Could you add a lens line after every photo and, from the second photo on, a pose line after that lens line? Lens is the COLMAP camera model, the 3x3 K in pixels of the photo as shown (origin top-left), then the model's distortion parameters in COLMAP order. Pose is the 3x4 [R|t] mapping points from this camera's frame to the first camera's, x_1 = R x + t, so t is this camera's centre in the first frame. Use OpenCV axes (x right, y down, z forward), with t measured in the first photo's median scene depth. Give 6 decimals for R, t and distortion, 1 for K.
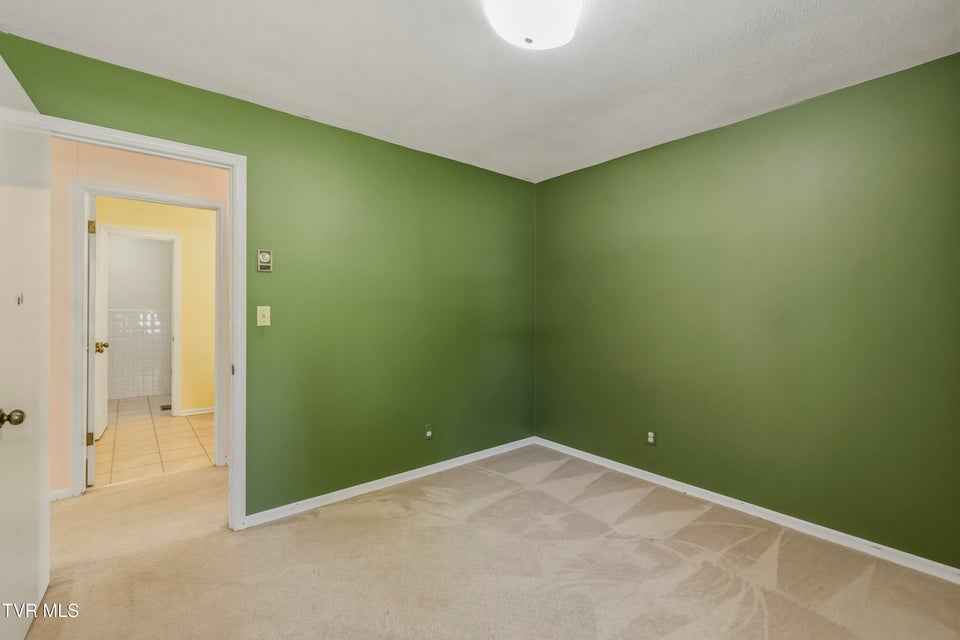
lens RADIAL K [[413.1, 0, 479.7], [0, 413.1, 309.5], [0, 0, 1]] dist [-0.000691, -0.000112]
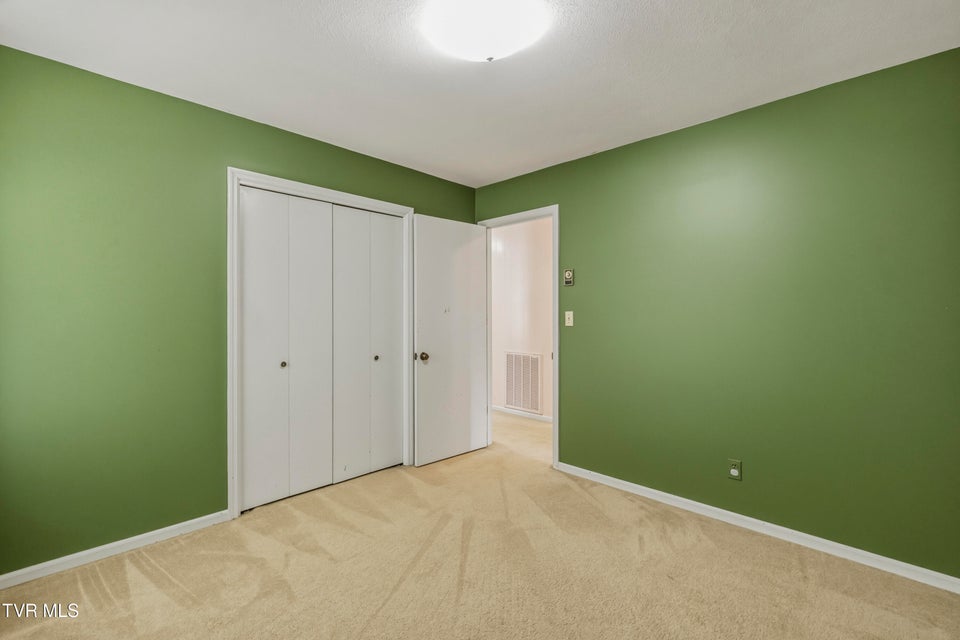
lens RADIAL K [[417.7, 0, 480.0], [0, 417.7, 320.0], [0, 0, 1]] dist [0.001733, 0.000318]
pose [[0.114862, 0.004954, -0.993369, 0.784147], [-0.002249, 0.999986, 0.004727, 0.014119], [0.993379, 0.001691, 0.114872, 0.558823]]
